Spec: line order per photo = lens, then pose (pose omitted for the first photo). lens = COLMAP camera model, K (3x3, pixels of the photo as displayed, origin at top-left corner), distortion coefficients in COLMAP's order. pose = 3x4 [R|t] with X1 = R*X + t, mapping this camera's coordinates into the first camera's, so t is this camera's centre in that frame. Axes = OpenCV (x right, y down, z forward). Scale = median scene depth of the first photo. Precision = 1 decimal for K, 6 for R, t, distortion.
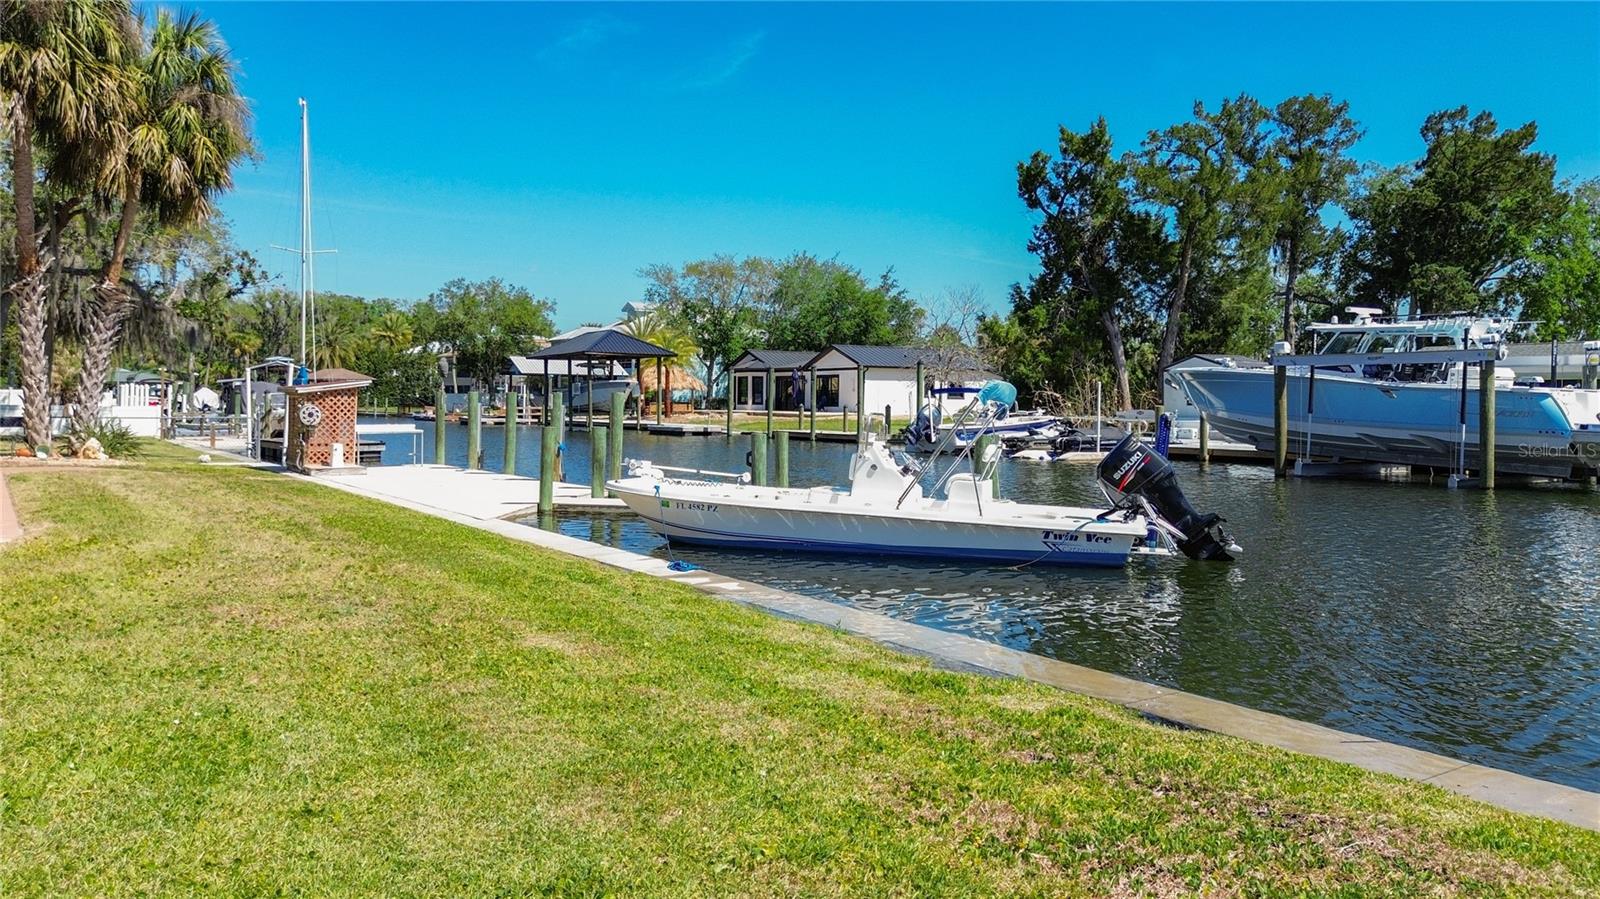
lens RADIAL K [[1137.1, 0, 801.9], [0, 1137.1, 412.0], [0, 0, 1]] dist [0.078679, -0.137789]
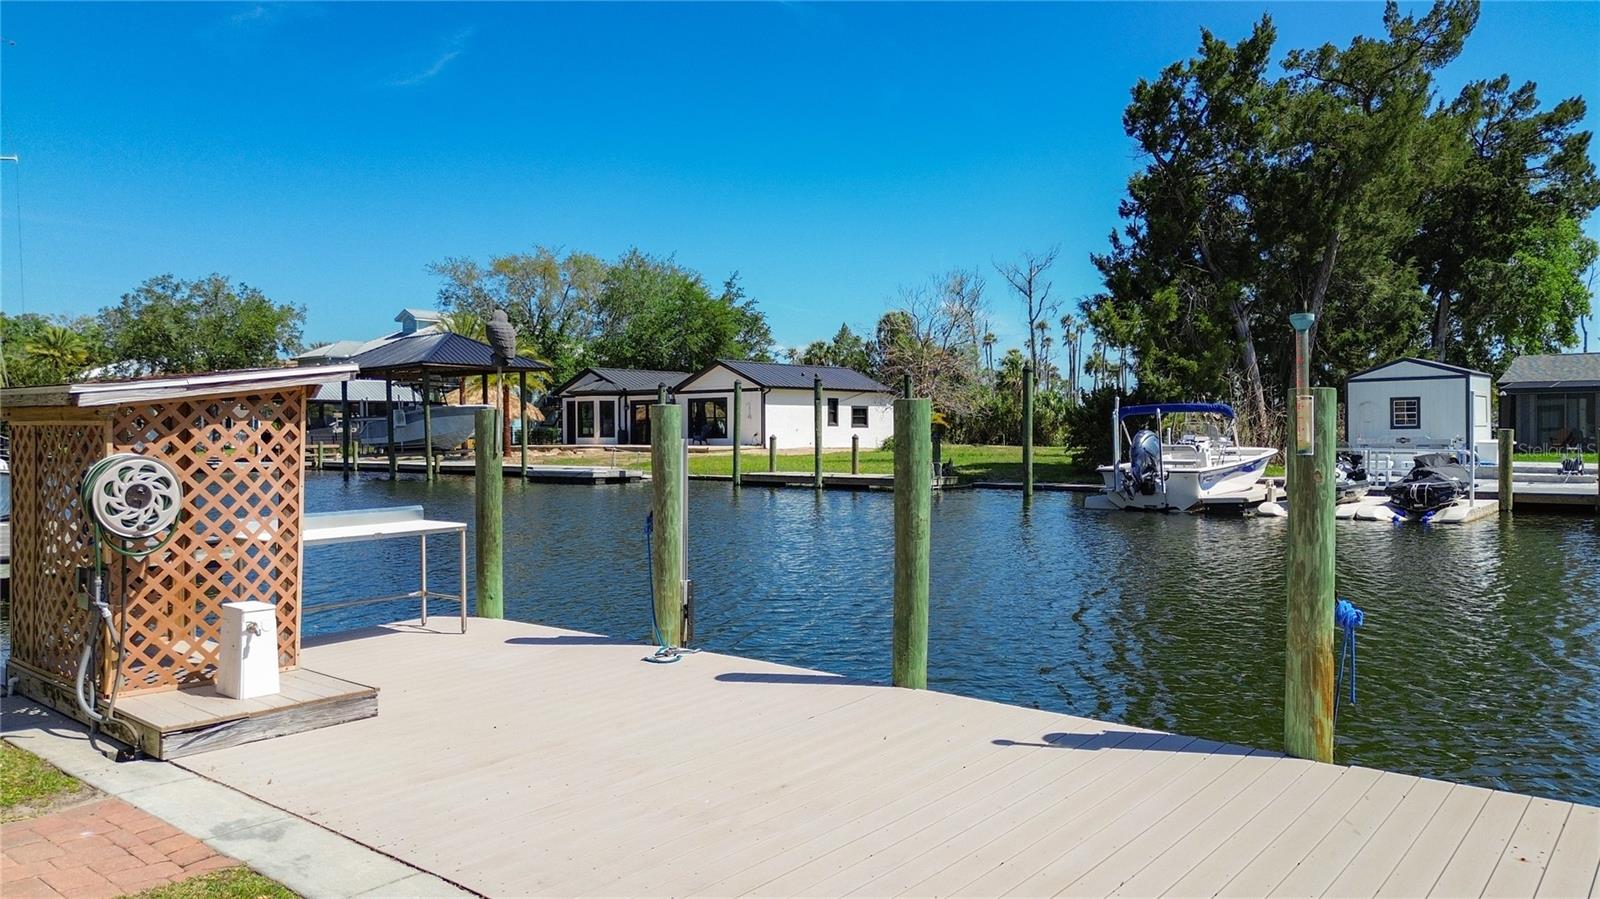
lens RADIAL K [[1135.9, 0, 800.0], [0, 1135.9, 449.5], [0, 0, 1]] dist [0.067456, -0.087993]
pose [[0.969814, -0.016114, 0.243311, -0.157500], [0.014779, 0.999864, 0.007311, -0.003165], [-0.243396, -0.003494, 0.969921, 0.326657]]
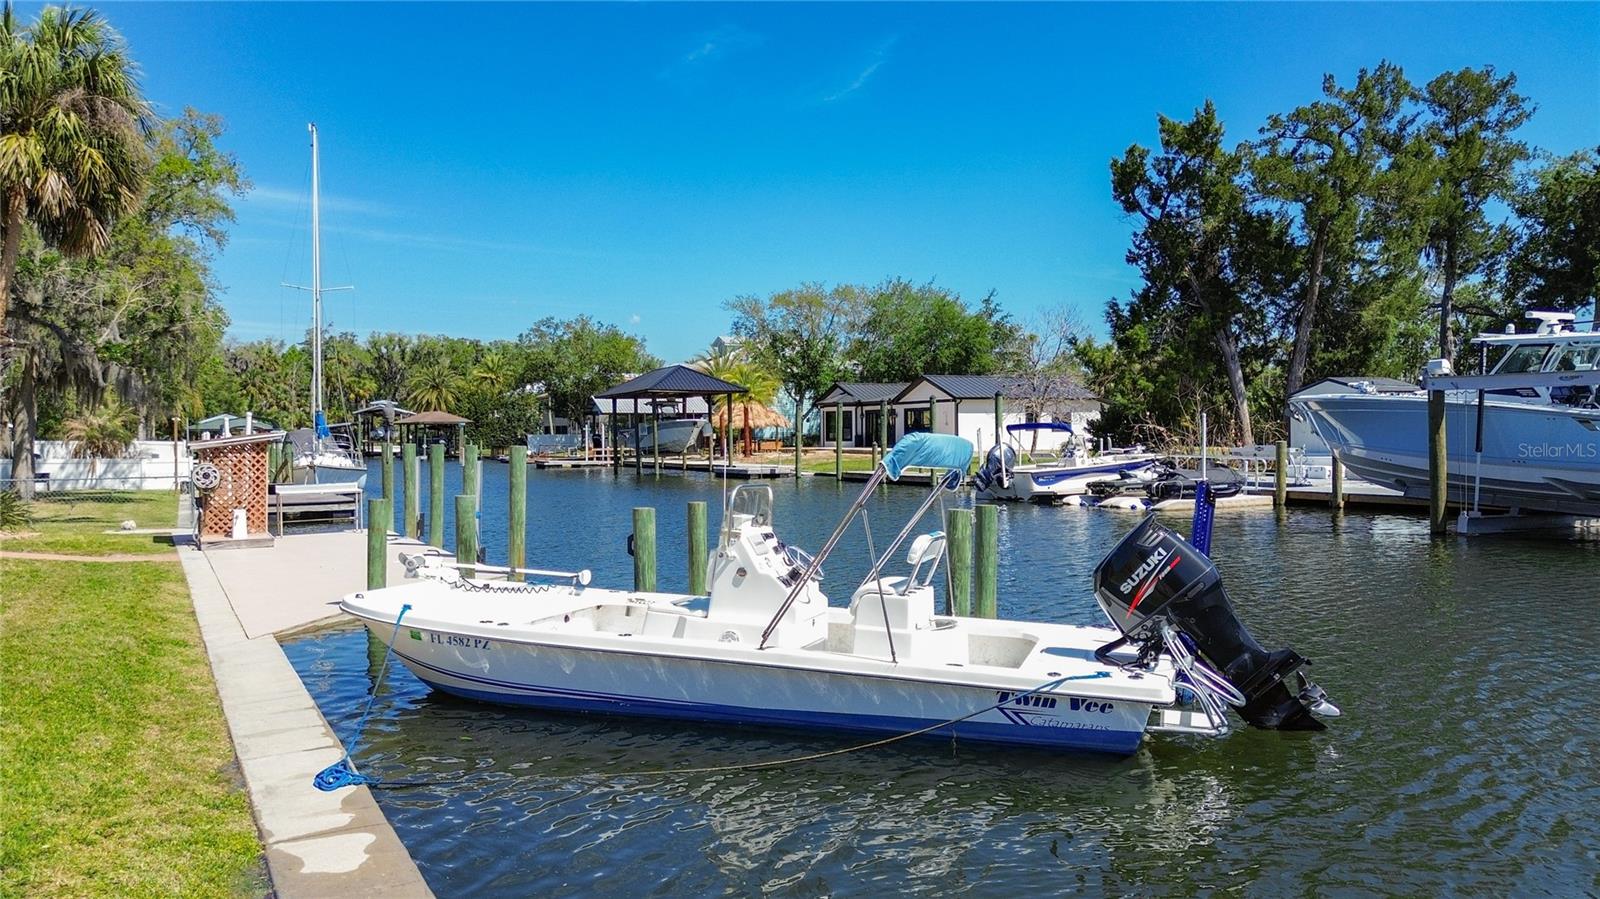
lens RADIAL K [[1135.9, 0, 800.0], [0, 1135.9, 449.5], [0, 0, 1]] dist [0.067456, -0.087993]
pose [[0.993751, -0.015743, -0.110500, 0.041069], [0.016210, 0.999863, 0.003331, -0.005374], [0.110432, -0.005102, 0.993871, 0.099315]]
